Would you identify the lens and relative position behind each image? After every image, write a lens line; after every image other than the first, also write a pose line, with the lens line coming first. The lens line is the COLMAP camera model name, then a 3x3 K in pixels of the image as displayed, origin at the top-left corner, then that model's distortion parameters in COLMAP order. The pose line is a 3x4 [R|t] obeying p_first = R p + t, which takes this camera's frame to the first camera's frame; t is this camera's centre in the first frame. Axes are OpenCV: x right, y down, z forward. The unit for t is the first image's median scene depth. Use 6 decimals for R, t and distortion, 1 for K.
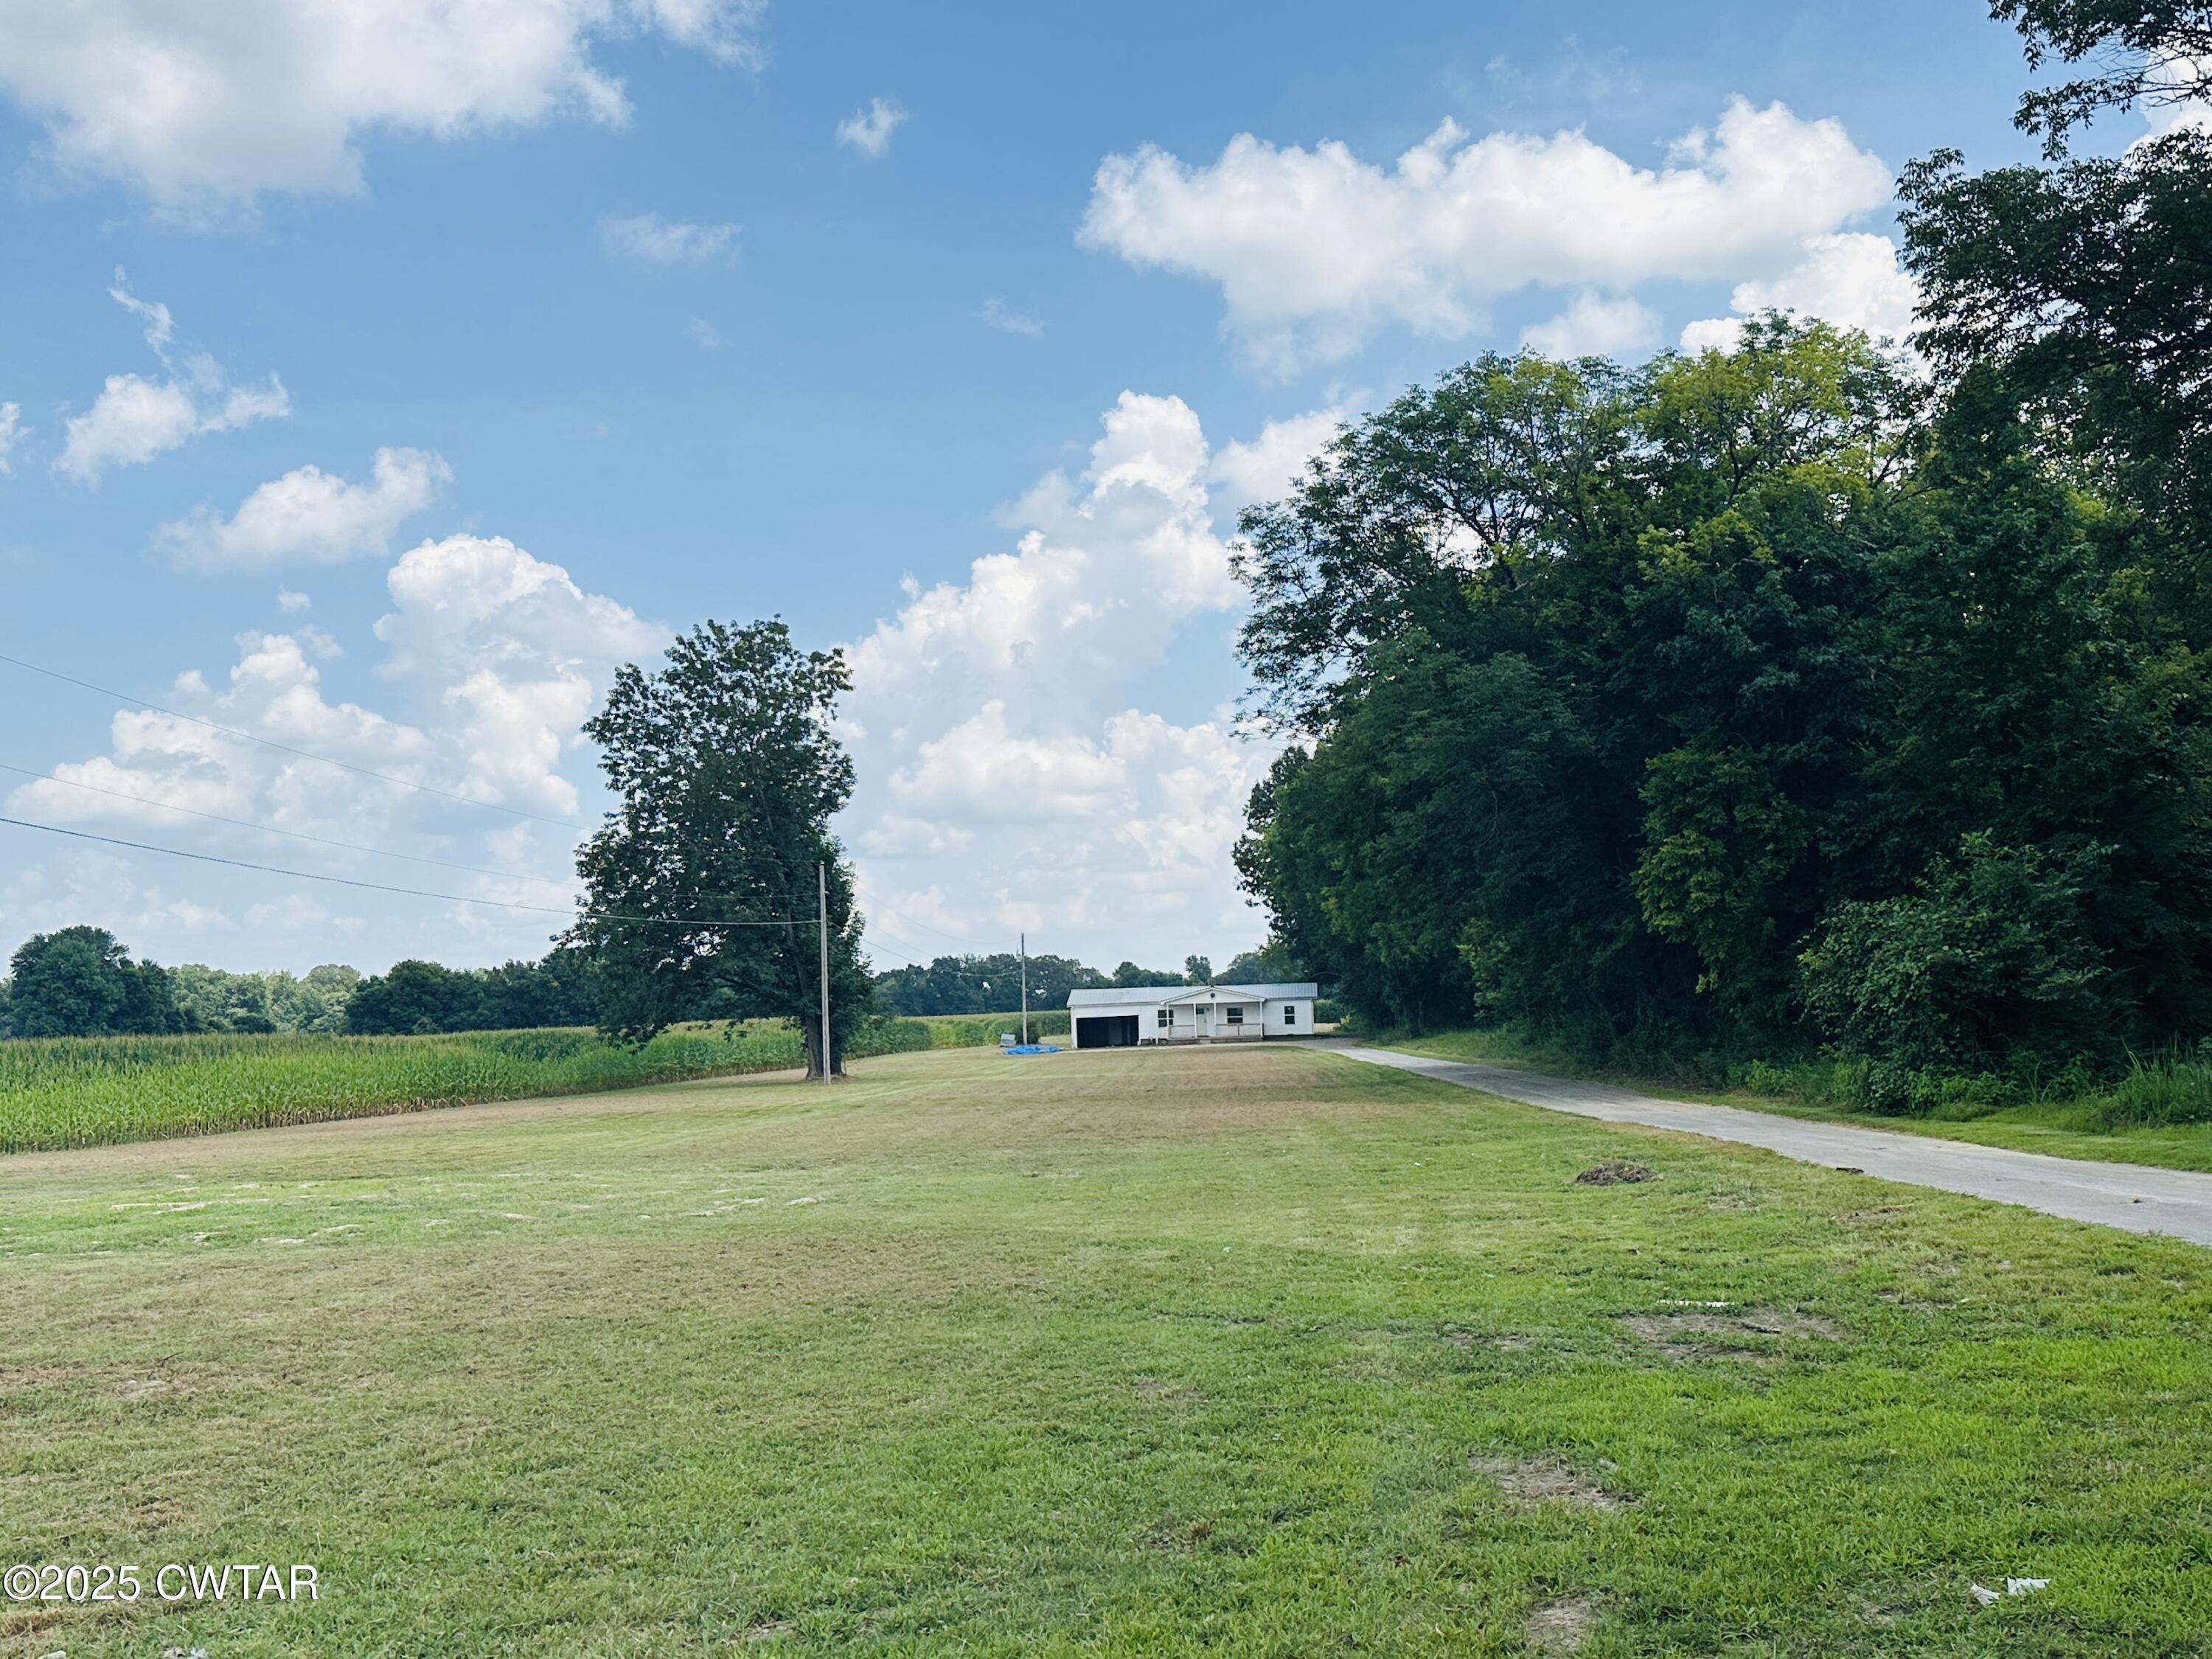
lens RADIAL K [[2245.5, 0, 1106.0], [0, 2245.5, 829.5], [0, 0, 1]] dist [-0.001850, -0.000542]
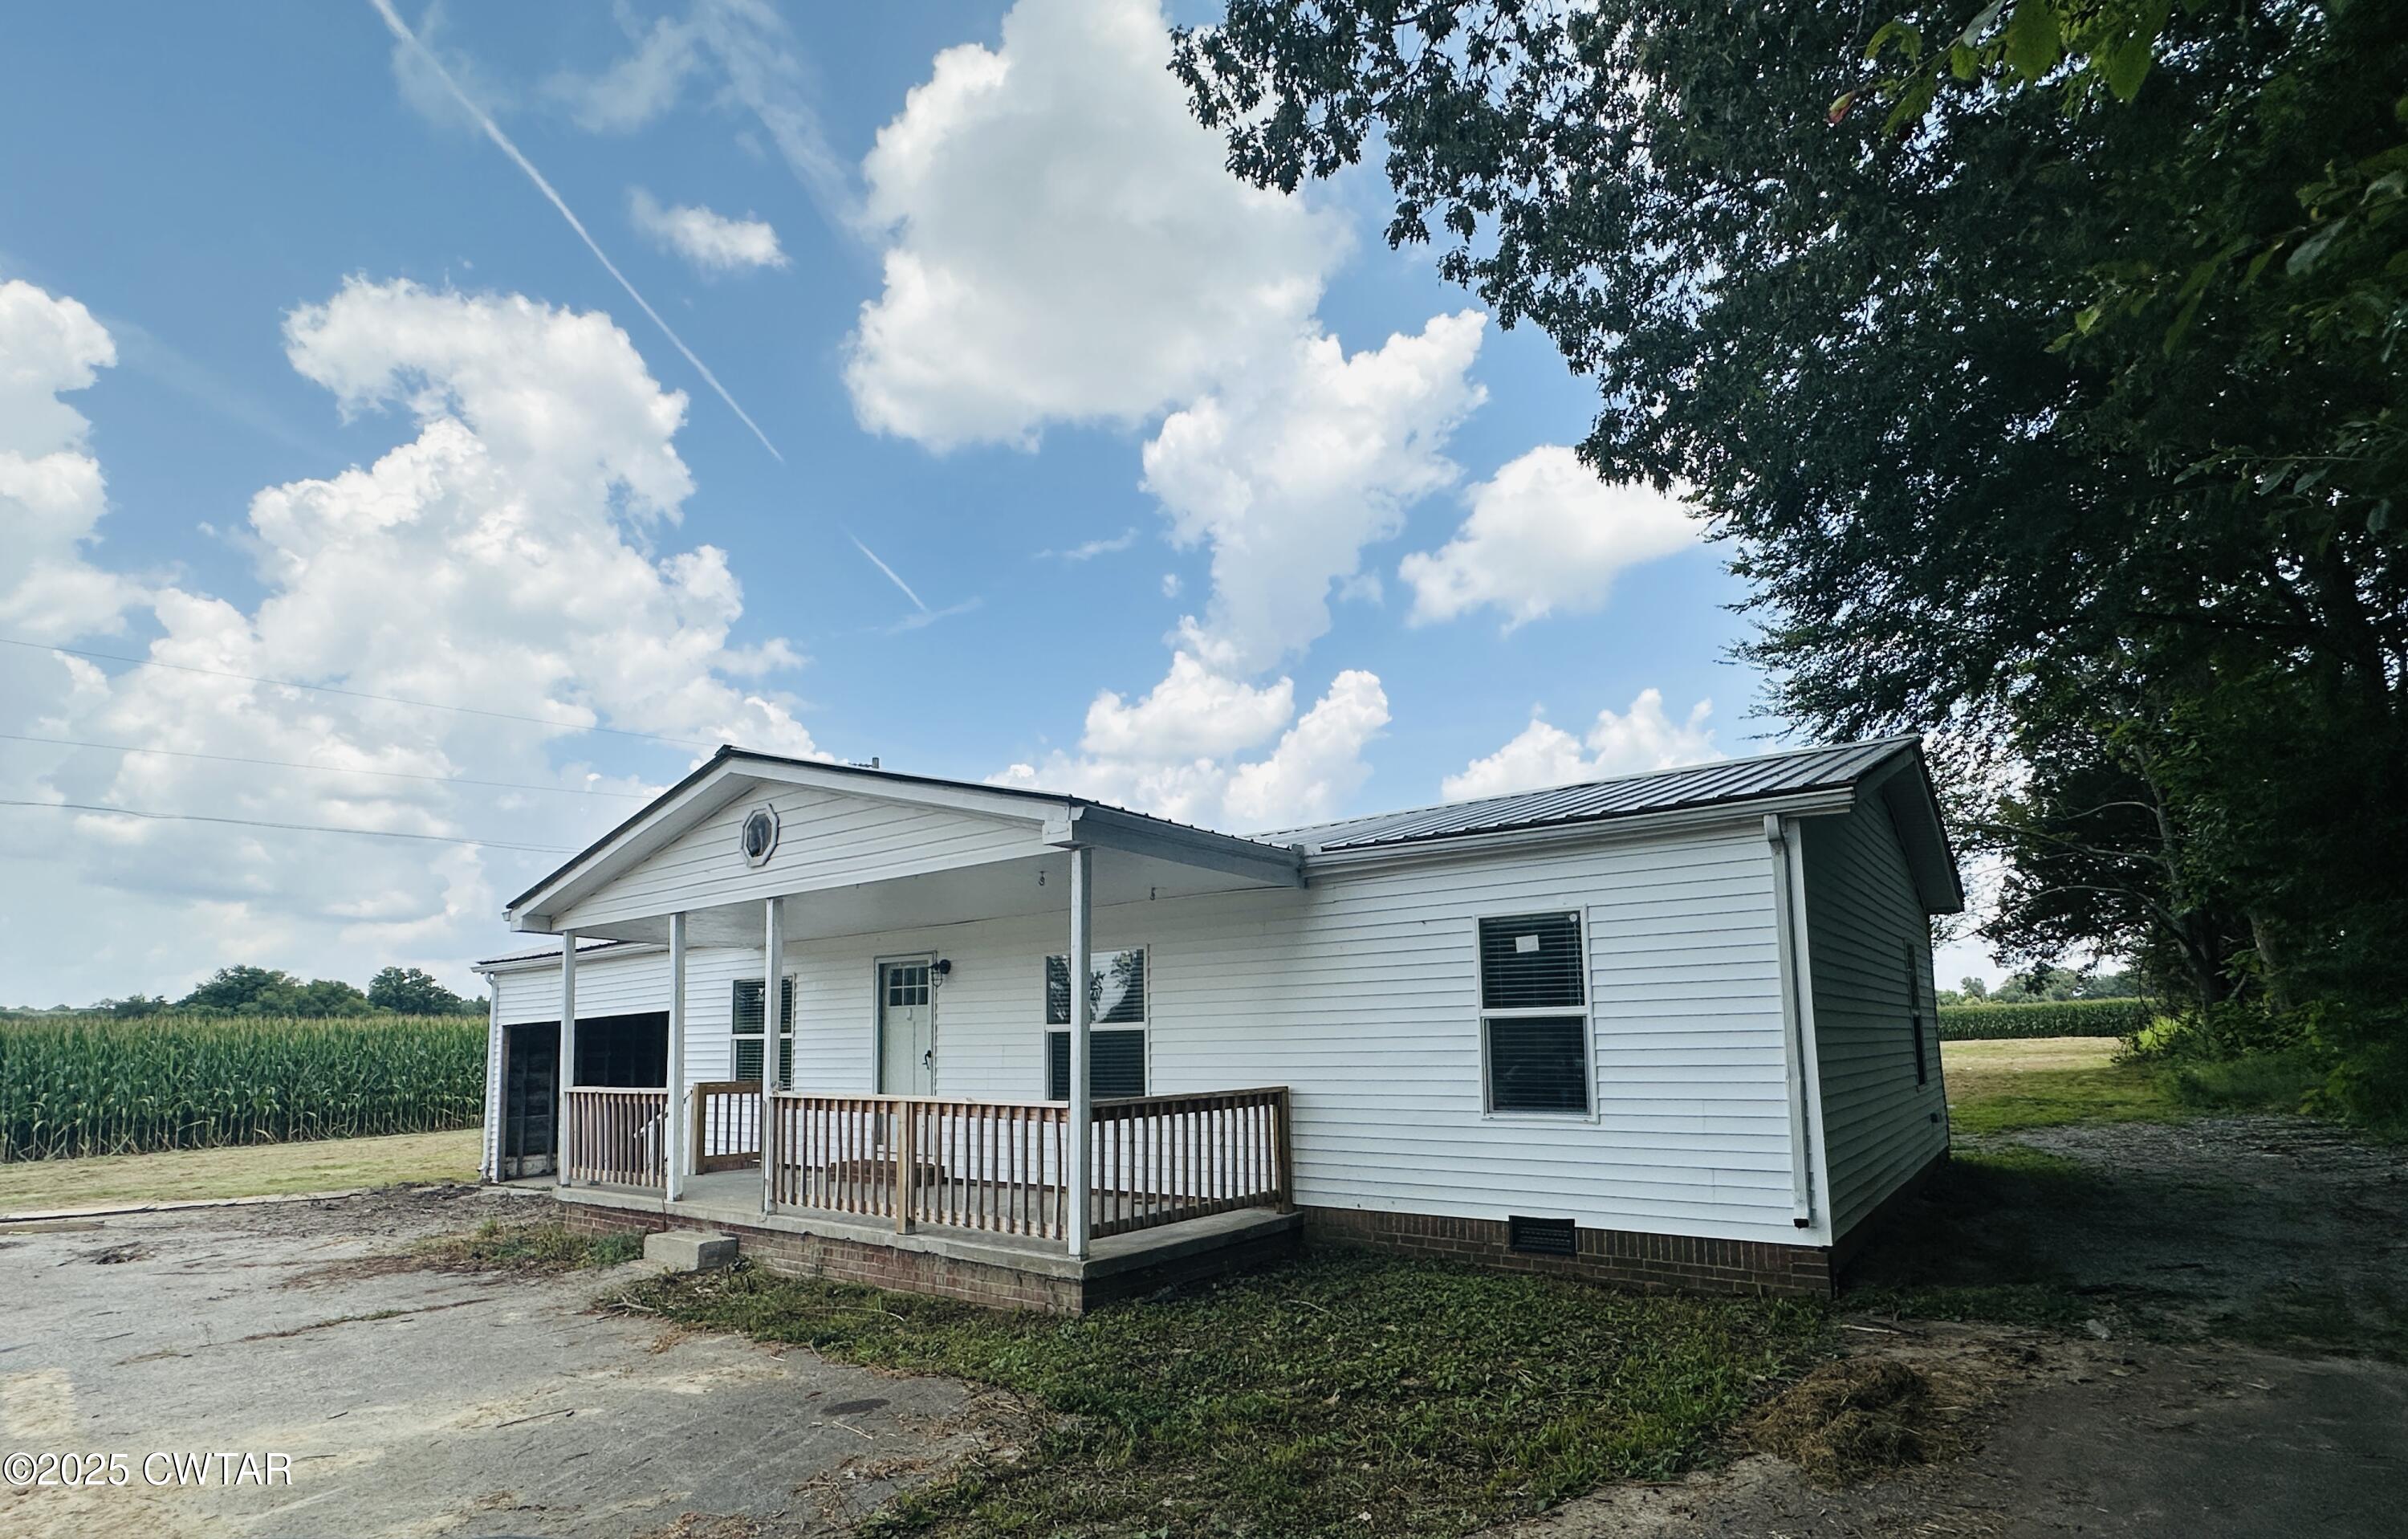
lens RADIAL K [[1169.3, 0, 1193.7], [0, 1169.3, 903.0], [0, 0, 1]] dist [-0.002765, -0.000645]
pose [[0.847300, -0.048395, -0.528905, 0.095580], [0.038681, 0.998818, -0.029426, 0.078981], [0.529704, 0.004474, 0.848171, 0.950653]]
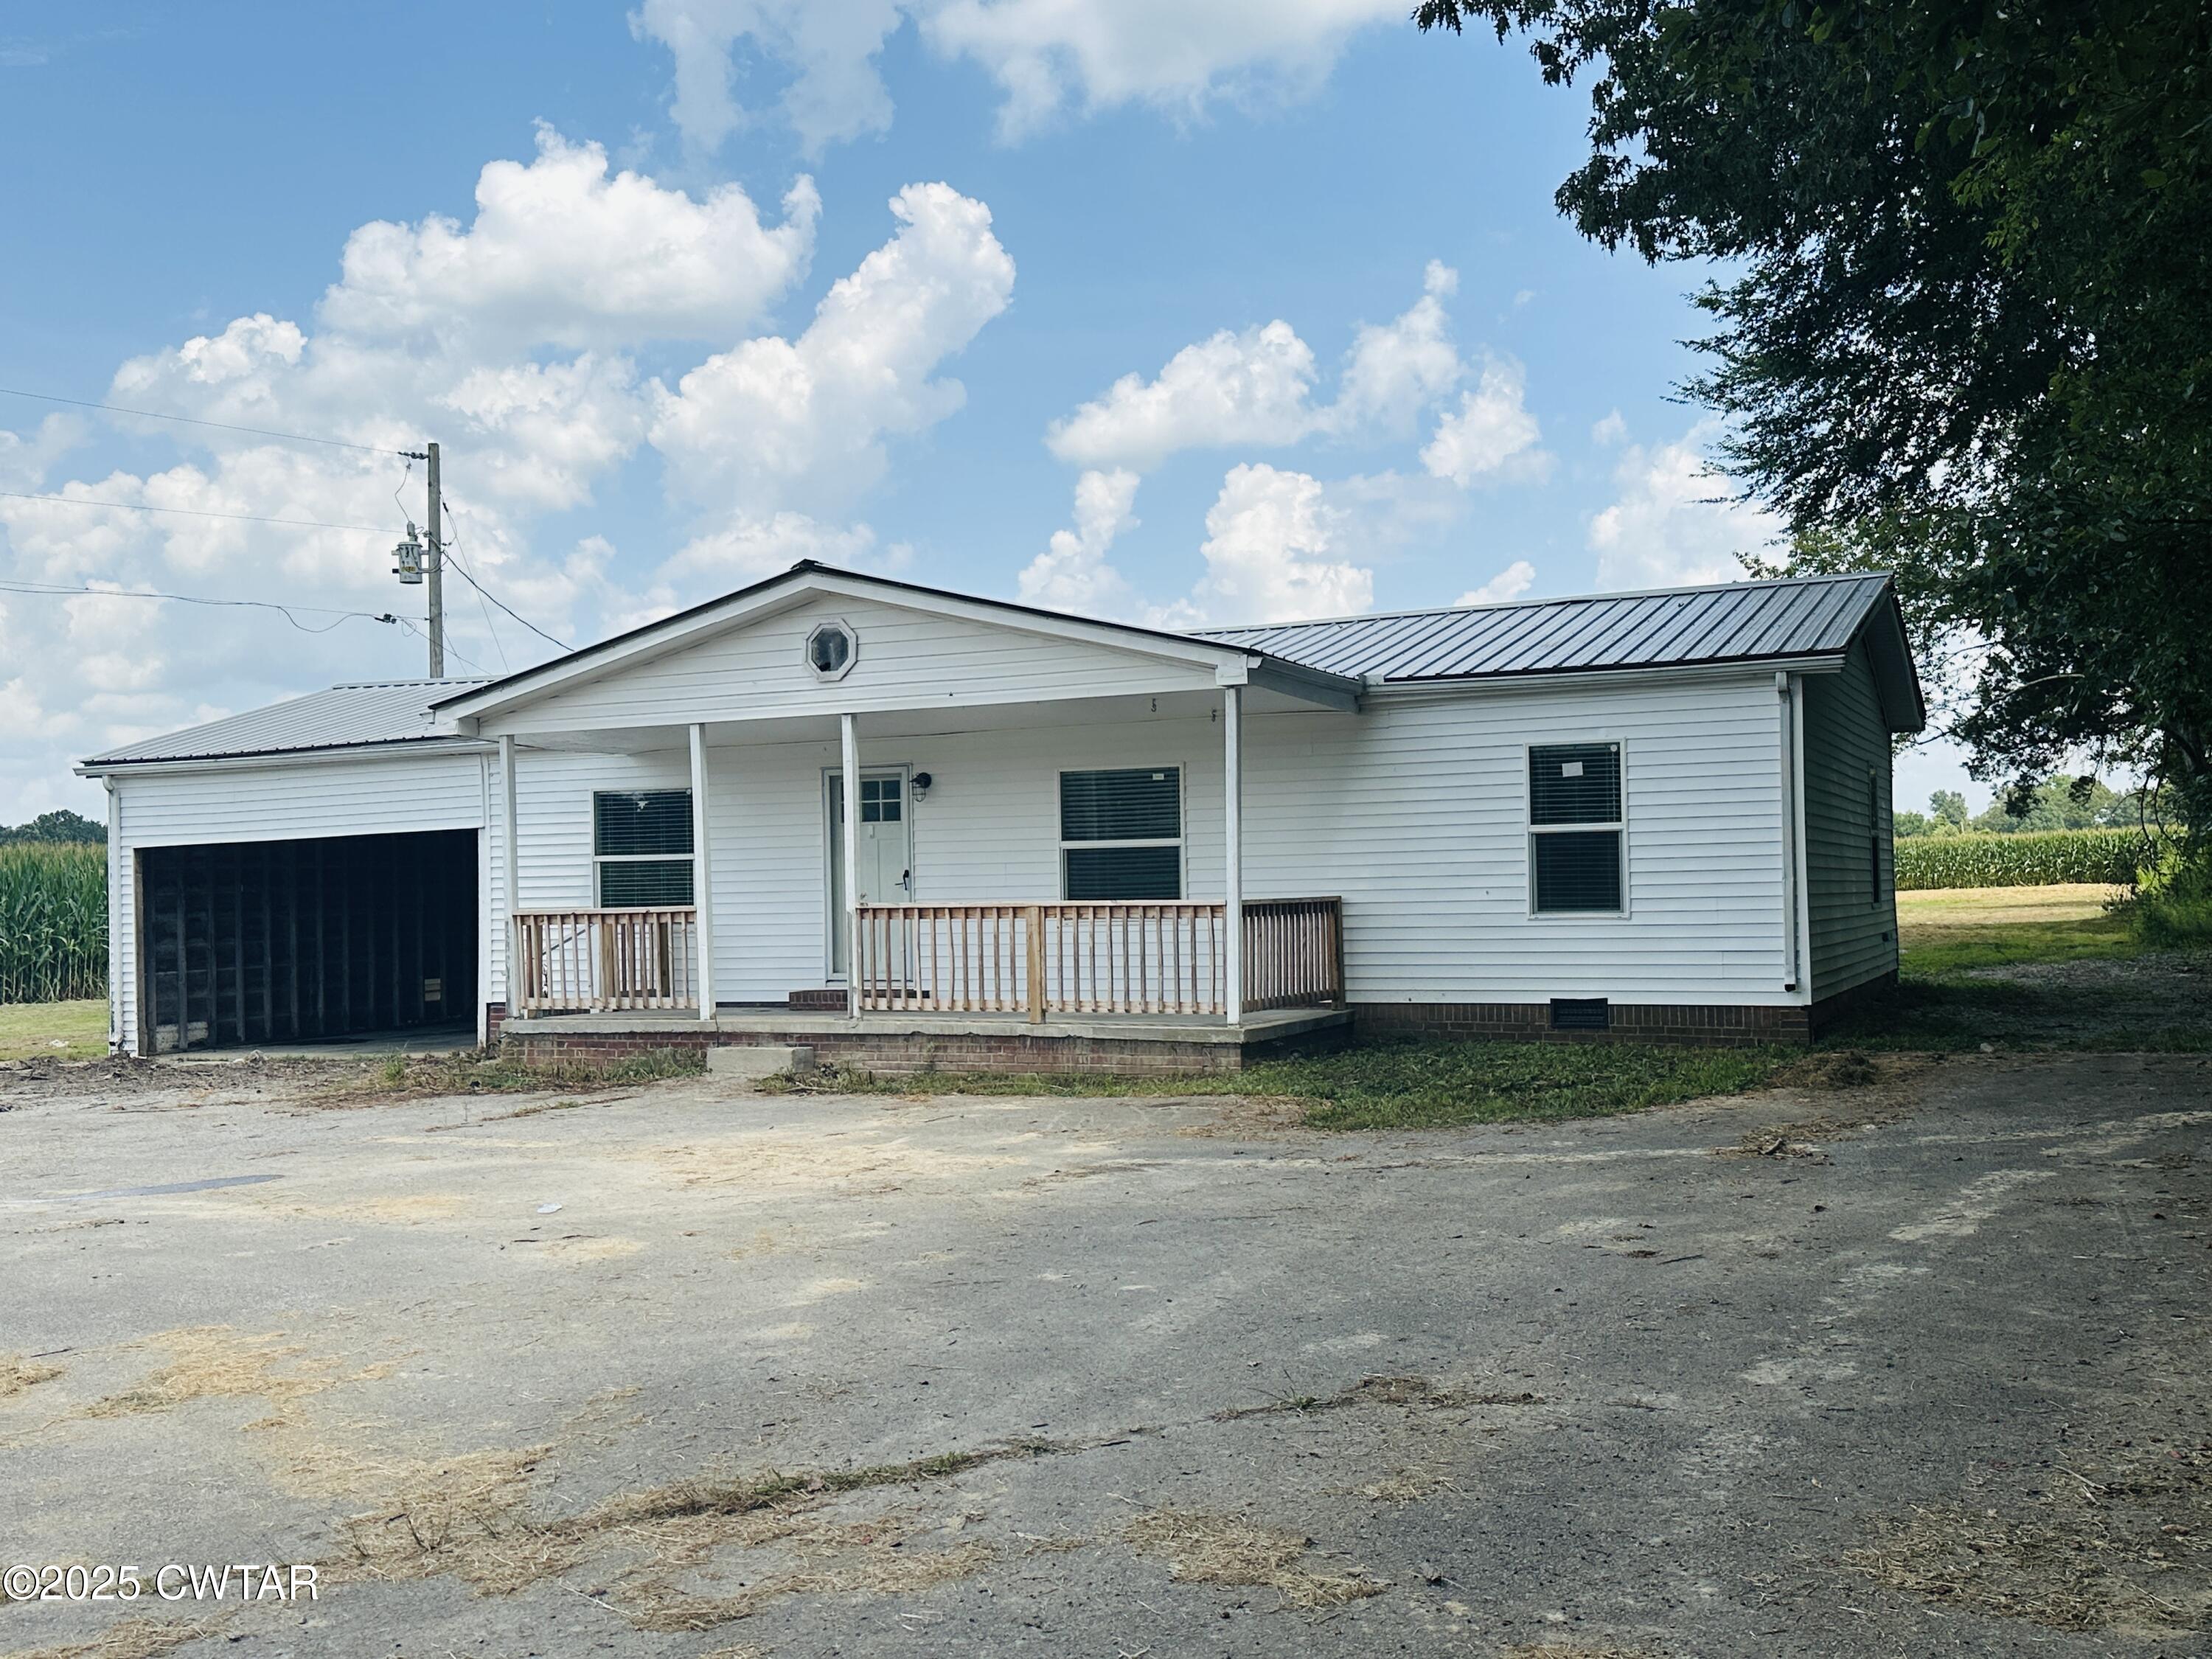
lens RADIAL K [[2135.5, 0, 1106.0], [0, 2135.5, 829.5], [0, 0, 1]] dist [0.234236, -0.538882]
pose [[0.942570, -0.000071, -0.334008, 0.095170], [0.022162, 0.997810, 0.062329, 0.075660], [0.333272, -0.066152, 0.940507, 0.892871]]
